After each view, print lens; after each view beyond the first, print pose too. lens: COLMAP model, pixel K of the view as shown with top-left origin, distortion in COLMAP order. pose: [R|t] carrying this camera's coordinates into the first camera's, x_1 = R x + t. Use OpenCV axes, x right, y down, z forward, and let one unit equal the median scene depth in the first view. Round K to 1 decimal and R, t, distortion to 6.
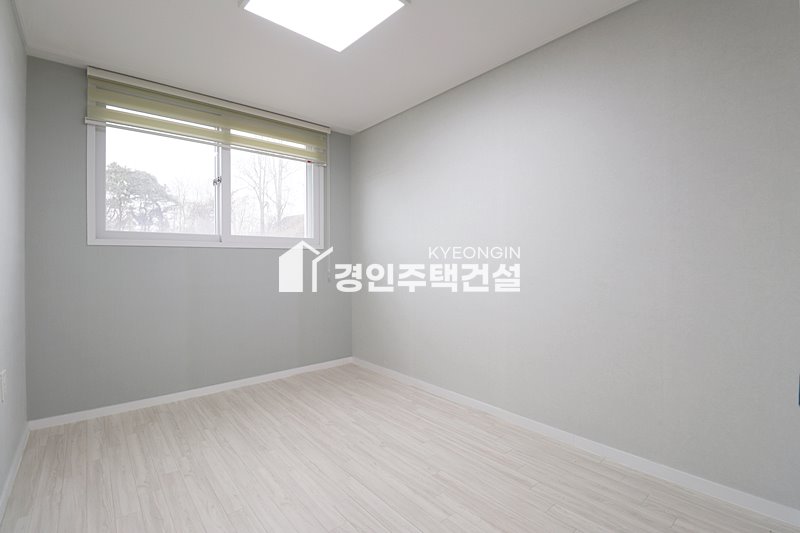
lens RADIAL K [[371.0, 0, 396.4], [0, 371.0, 261.6], [0, 0, 1]] dist [-0.013111, -0.003859]
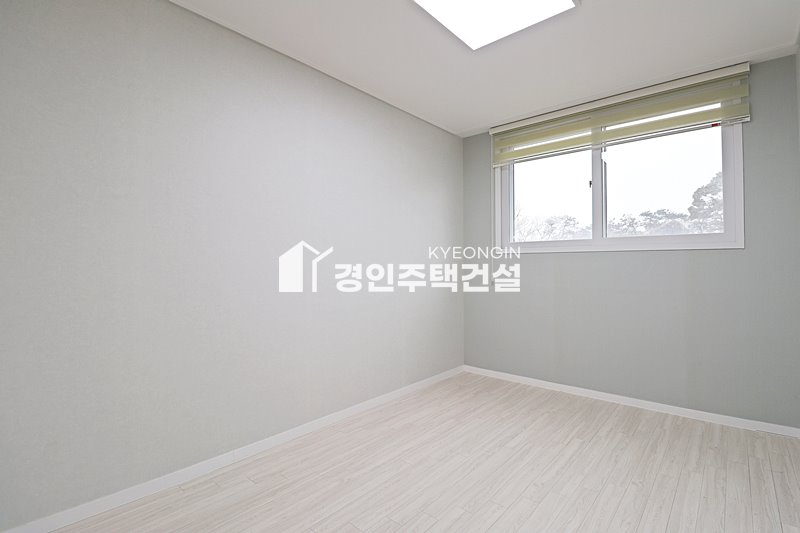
lens RADIAL K [[371.0, 0, 400.9], [0, 371.0, 267.4], [0, 0, 1]] dist [-0.013111, -0.003859]
pose [[0.192213, 0.002682, -0.981350, 0.386189], [0.008120, 0.999958, 0.004323, -0.005097], [0.981320, -0.008799, 0.192183, 0.301470]]
